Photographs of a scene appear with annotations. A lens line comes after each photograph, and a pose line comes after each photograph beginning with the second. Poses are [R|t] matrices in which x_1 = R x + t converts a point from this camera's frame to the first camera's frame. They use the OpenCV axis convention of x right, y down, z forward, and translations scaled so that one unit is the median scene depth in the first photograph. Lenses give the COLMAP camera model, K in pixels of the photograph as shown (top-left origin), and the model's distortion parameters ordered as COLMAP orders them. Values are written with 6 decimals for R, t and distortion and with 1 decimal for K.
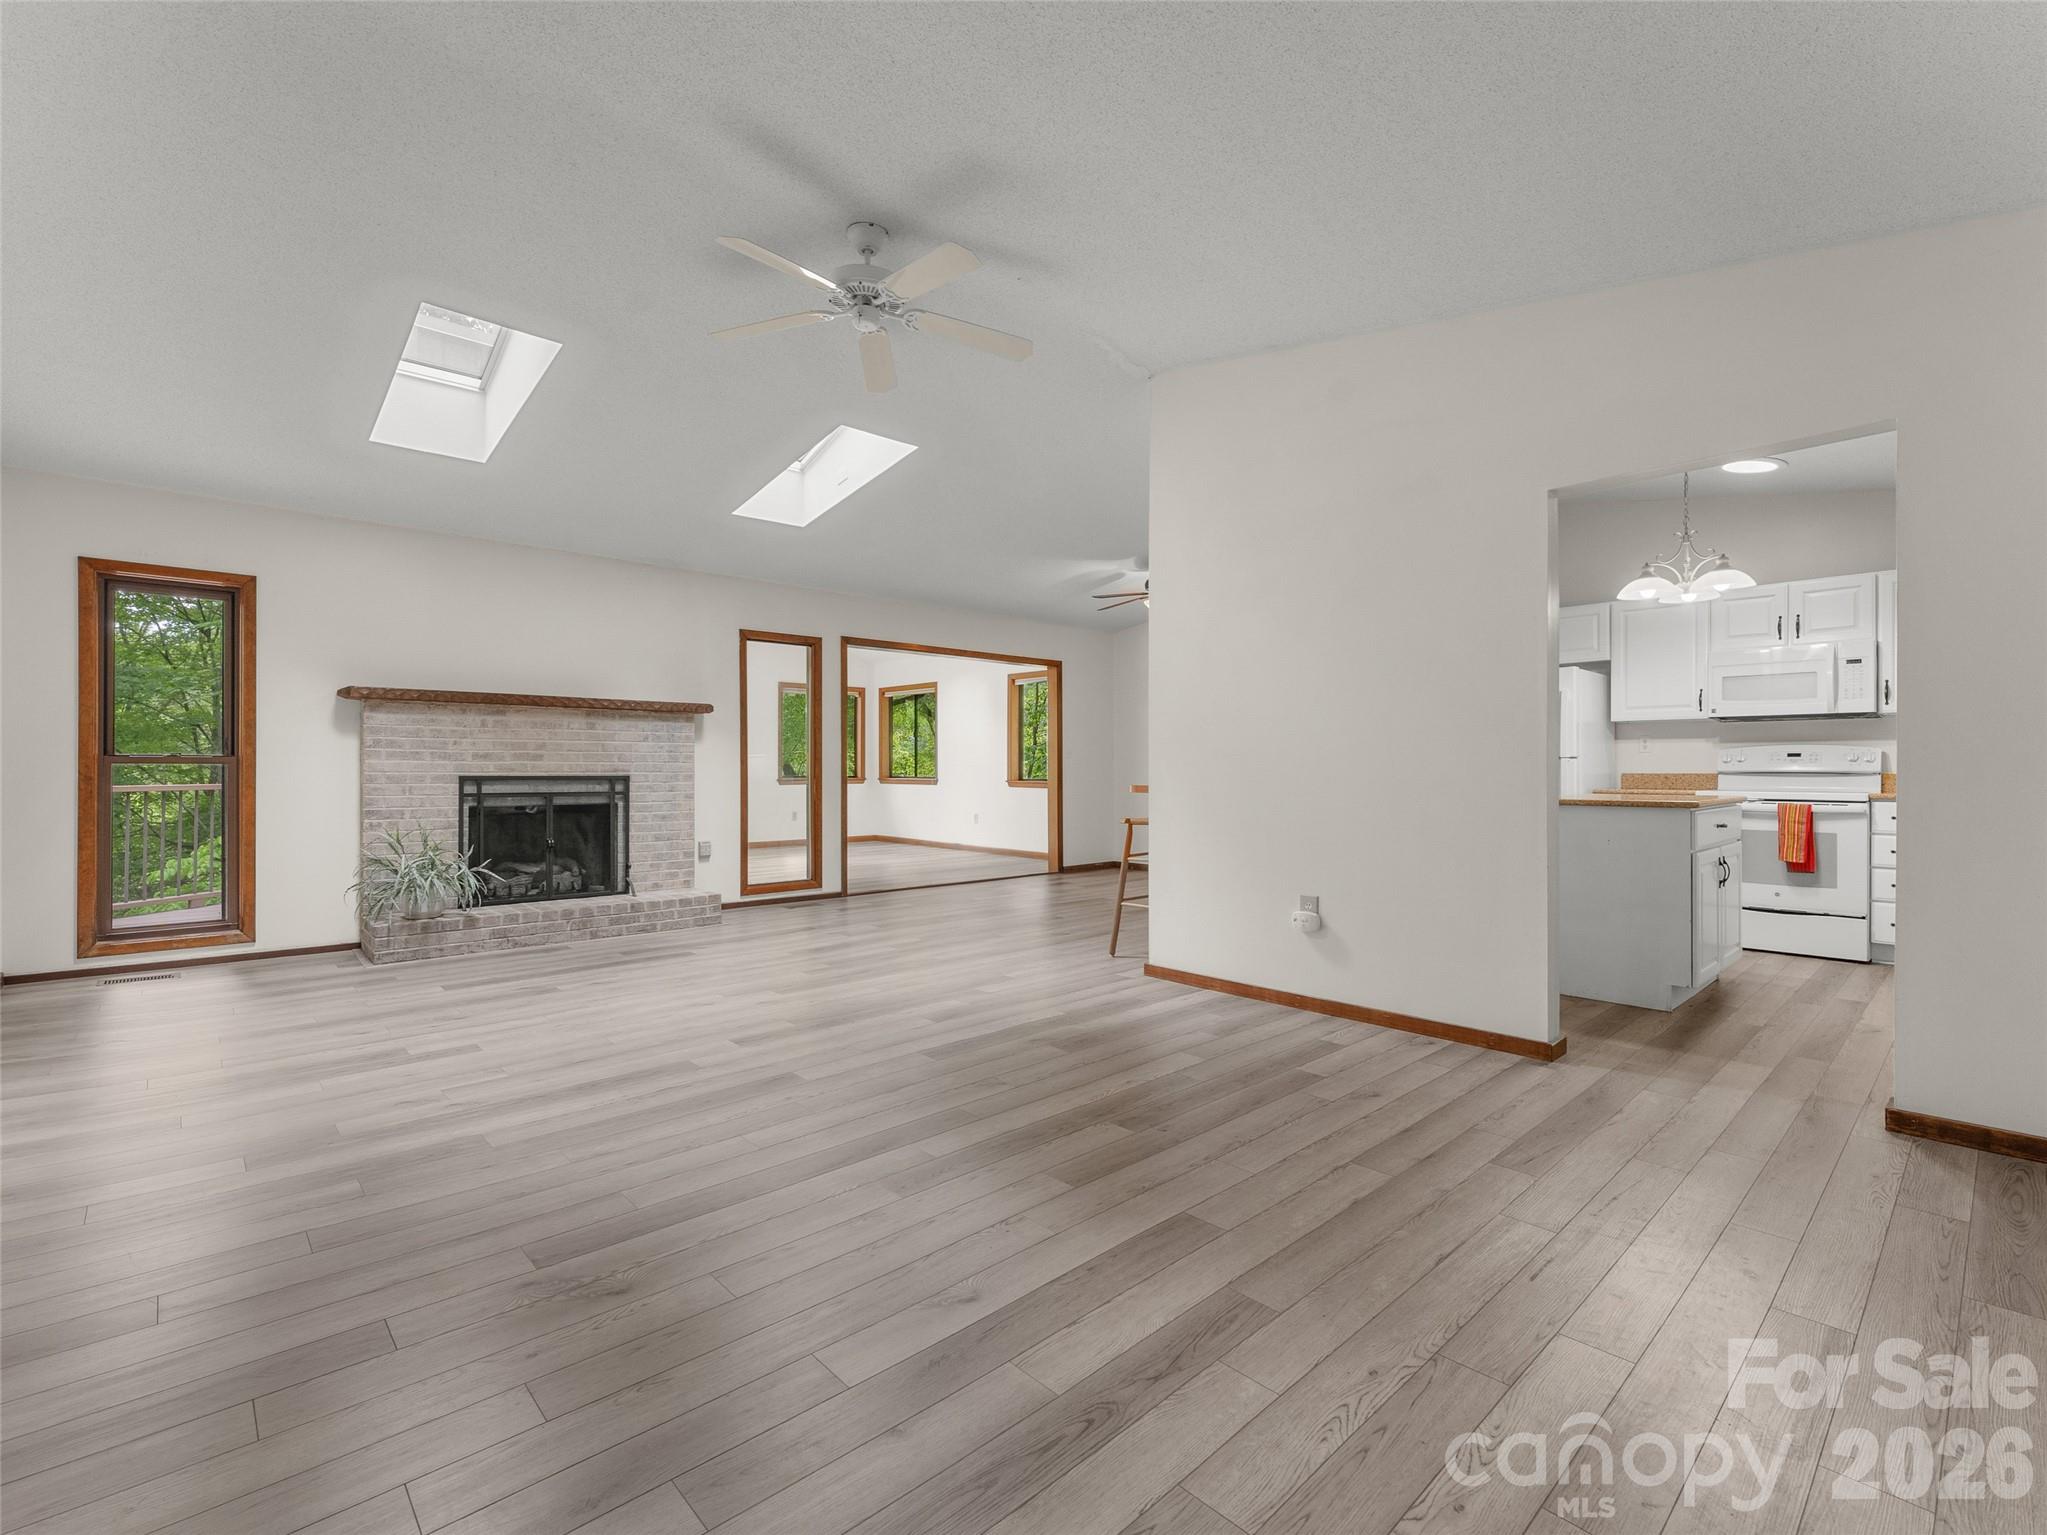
lens RADIAL K [[928.1, 0, 1019.6], [0, 928.1, 768.6], [0, 0, 1]] dist [-0.002697, -0.000546]
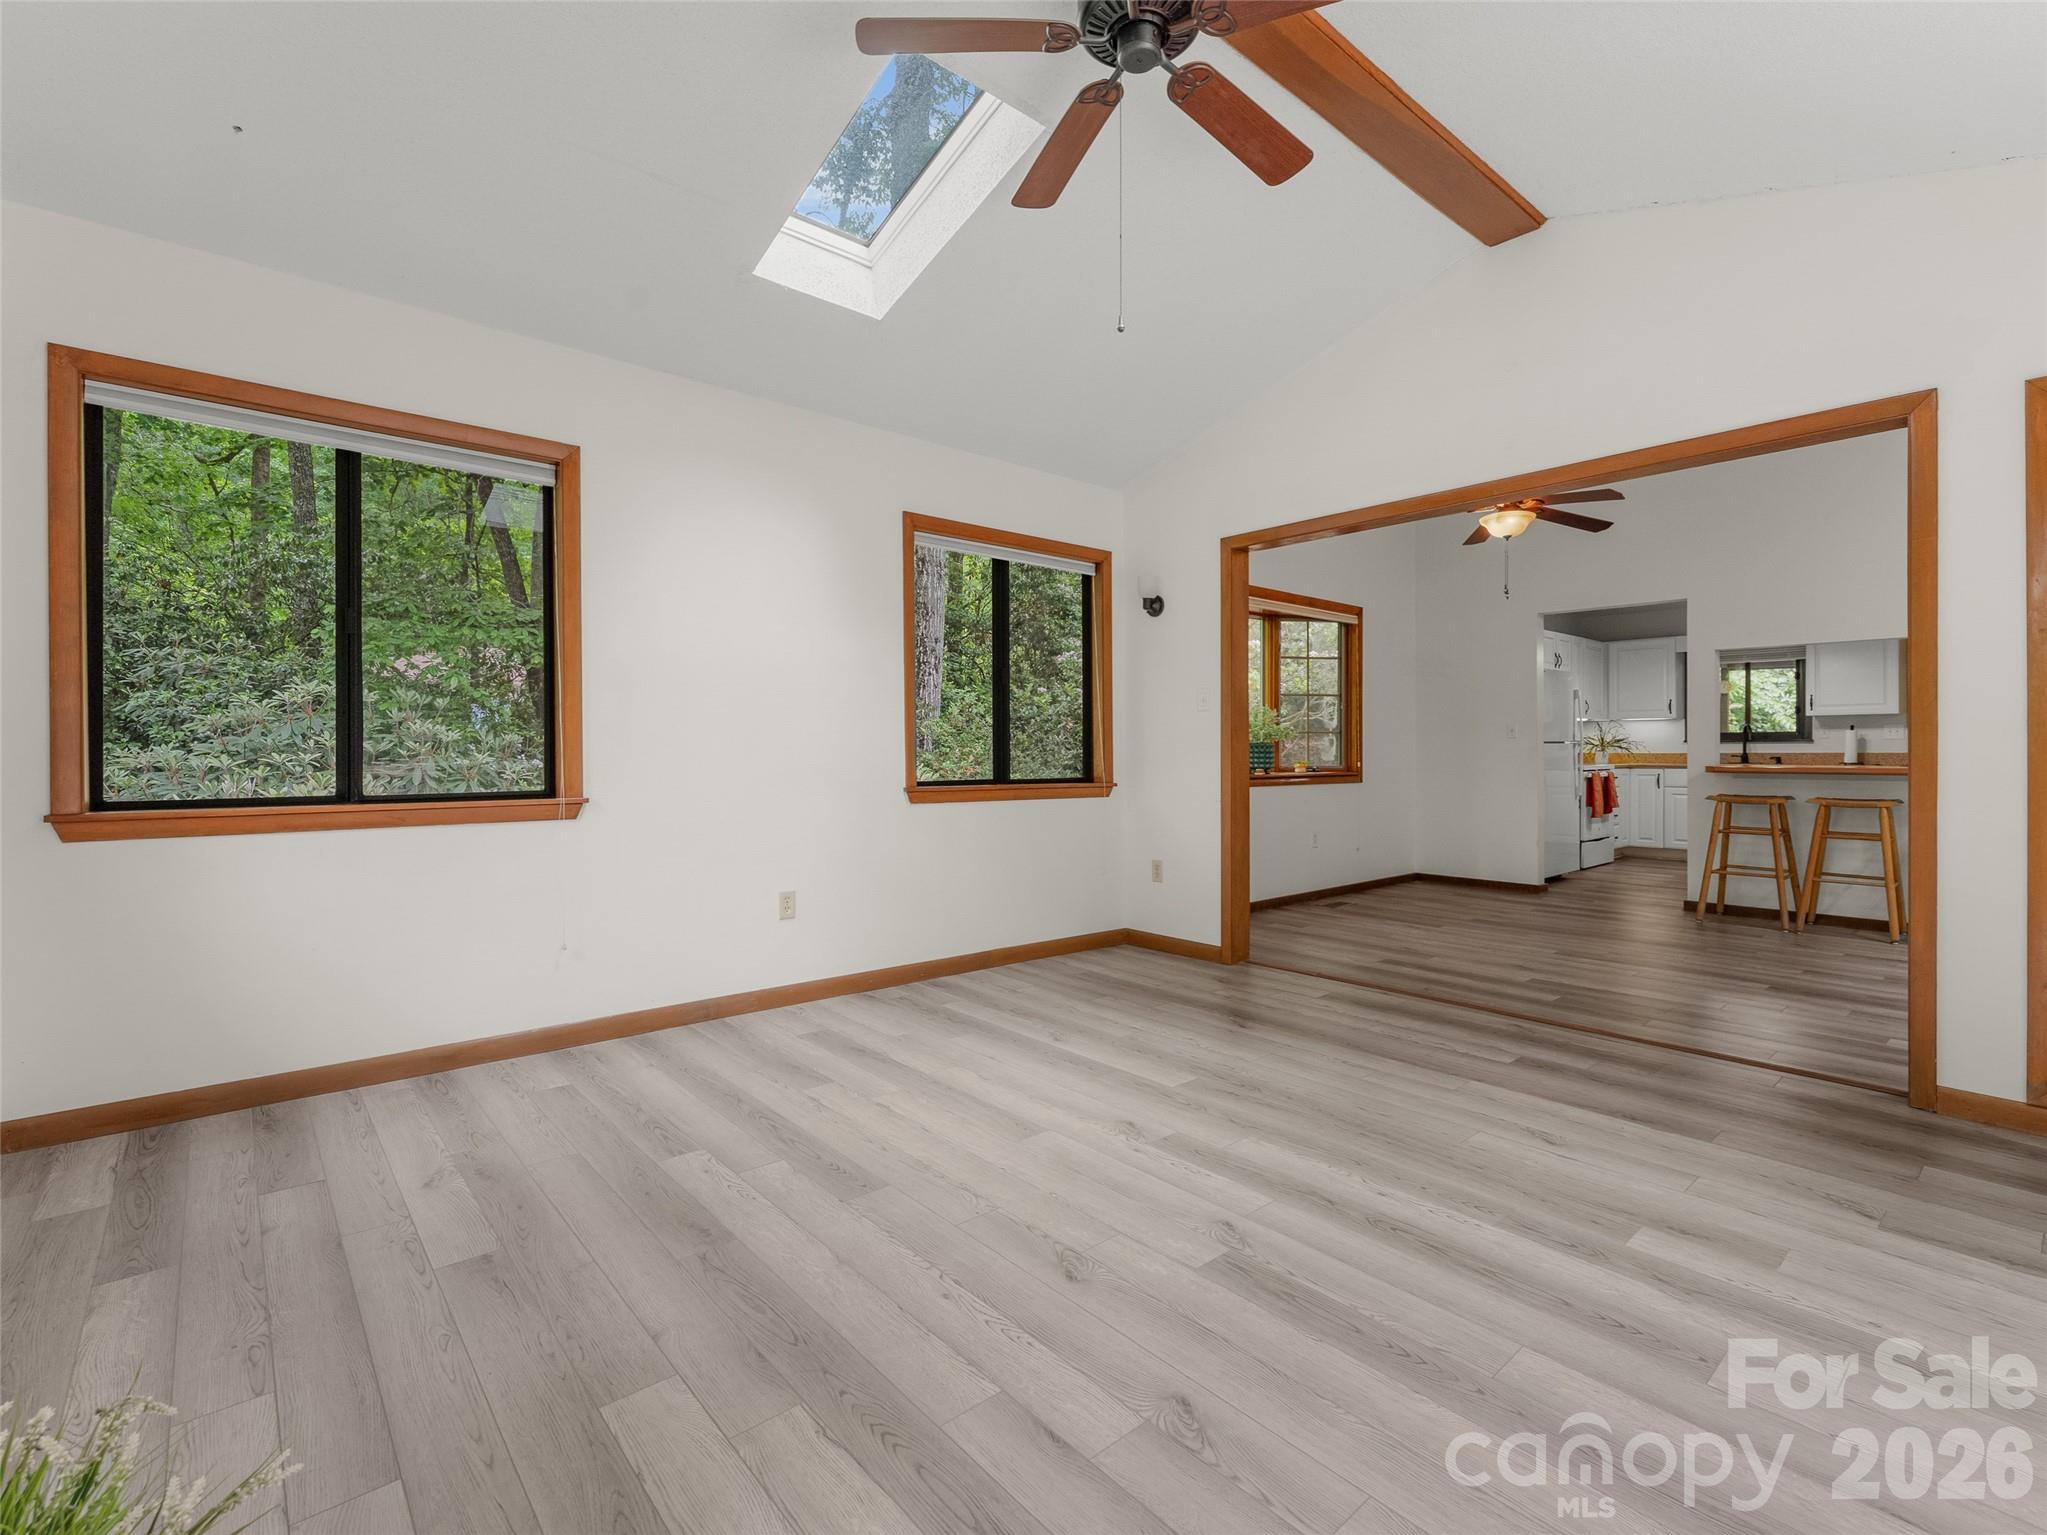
lens RADIAL K [[928.4, 0, 1019.0], [0, 928.4, 754.0], [0, 0, 1]] dist [-0.002193, -0.000111]
pose [[0.035239, -0.007316, 0.999352, -0.763167], [0.002645, 0.999970, 0.007227, -0.007181], [-0.999375, 0.002389, 0.035257, 1.803806]]
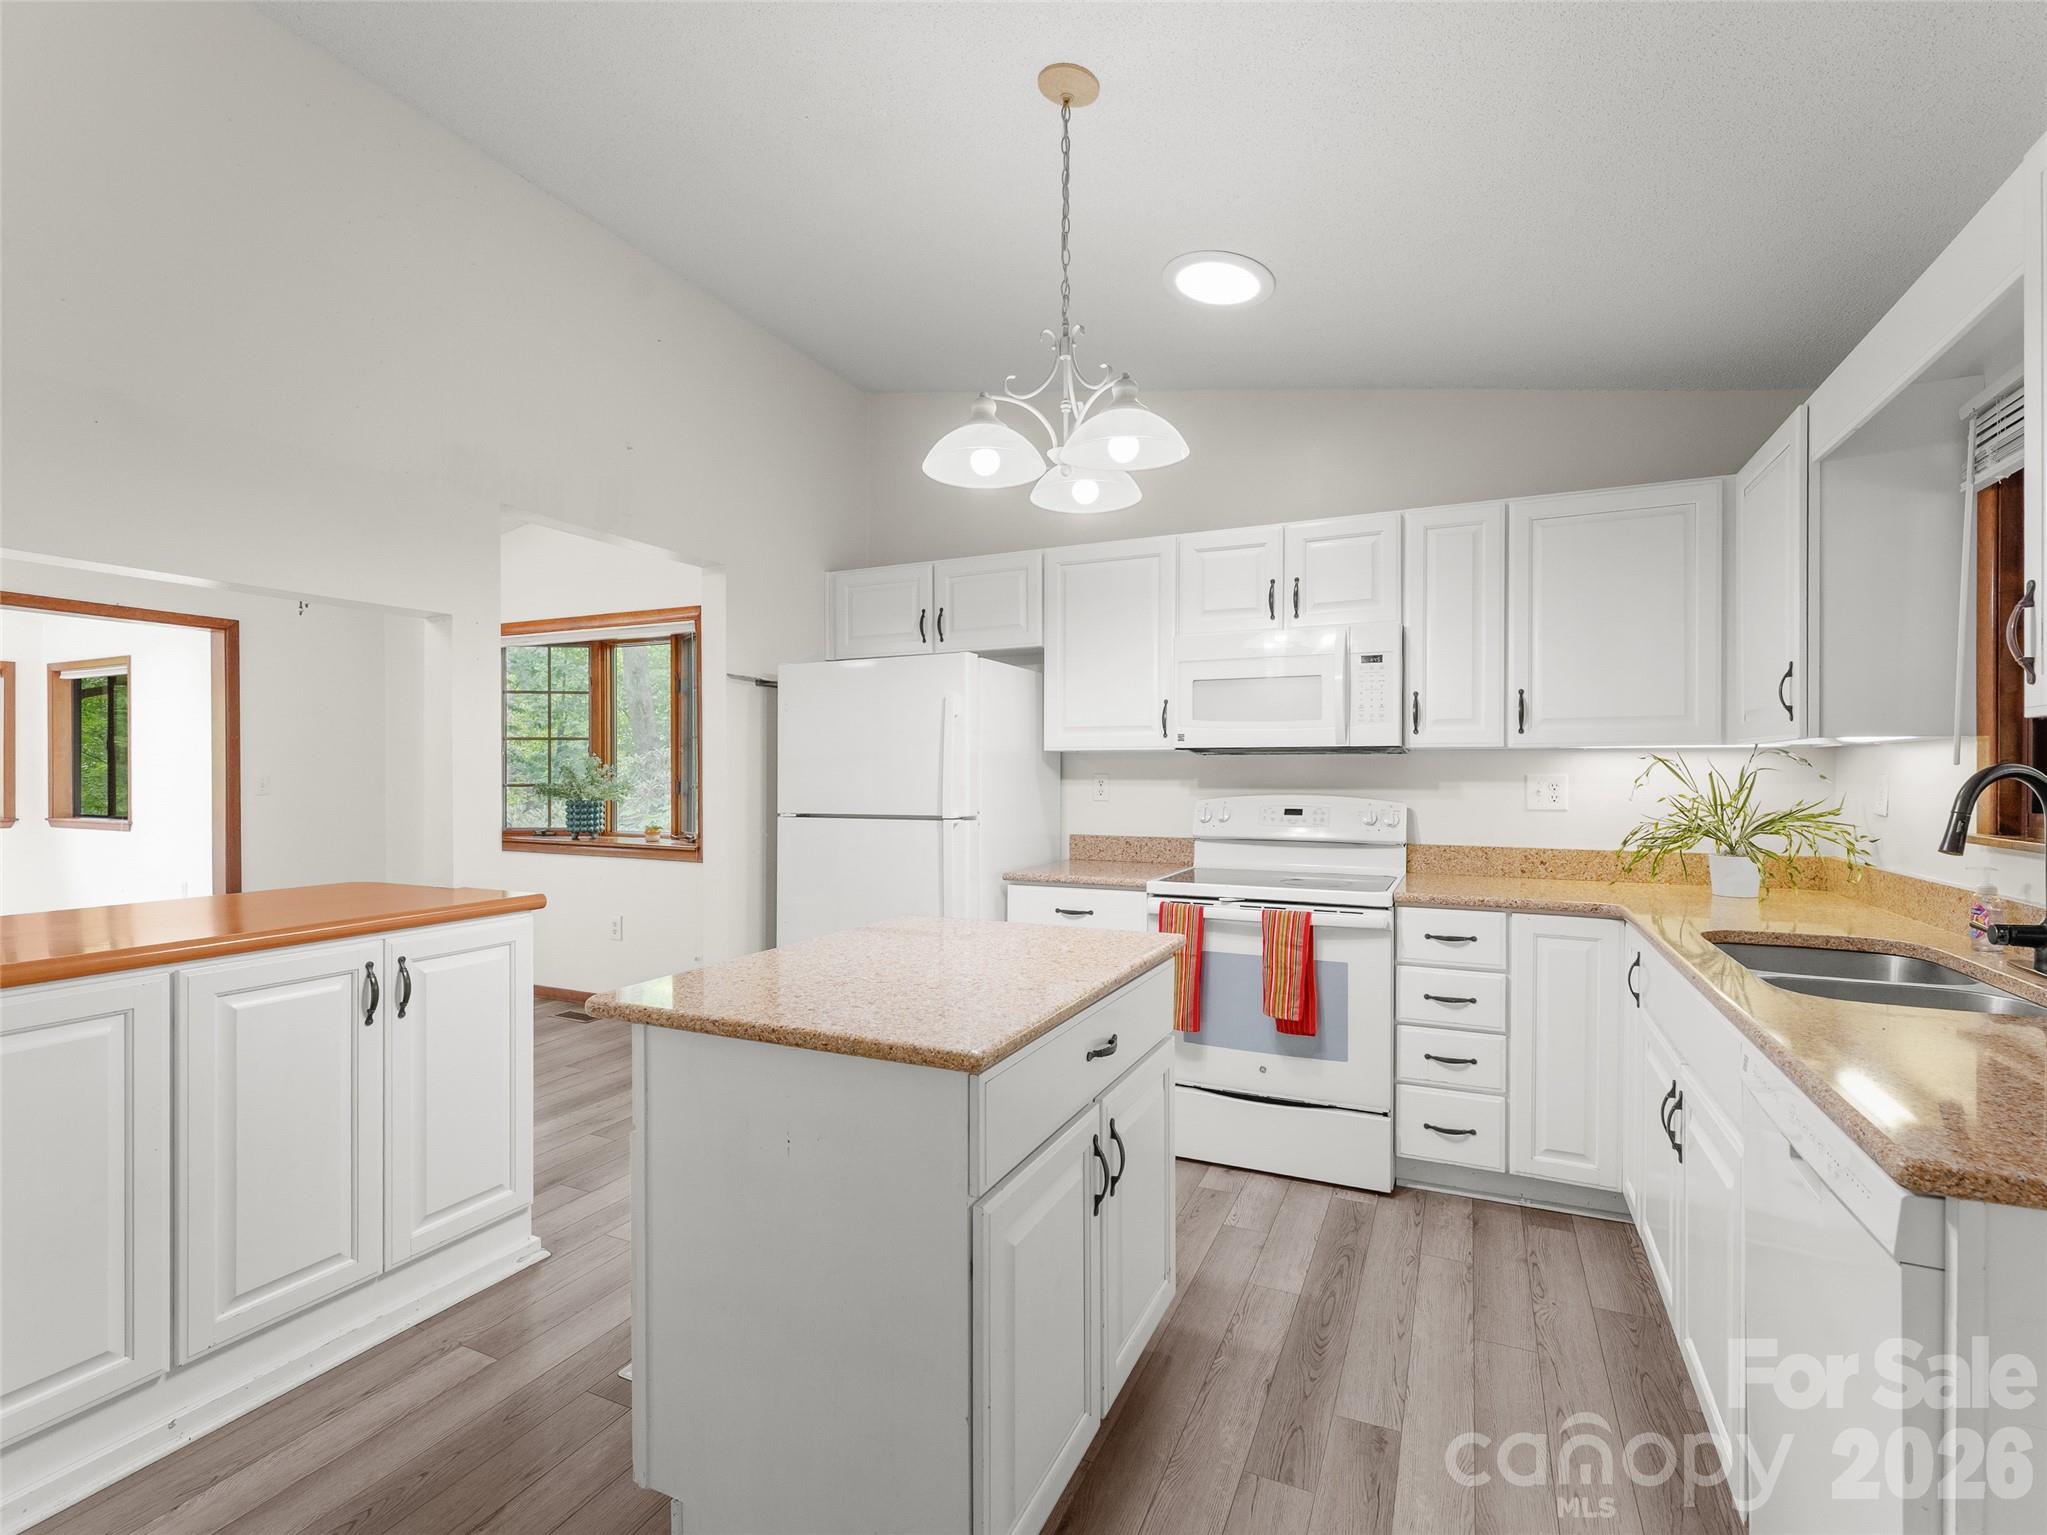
lens RADIAL K [[937.7, 0, 1029.0], [0, 937.7, 773.6], [0, 0, 1]] dist [0.000311, -0.000555]
pose [[0.926402, 0.000276, 0.376537, 0.439159], [-0.000419, 1.000000, 0.000299, -0.039849], [-0.376536, -0.000435, 0.926402, 0.489709]]
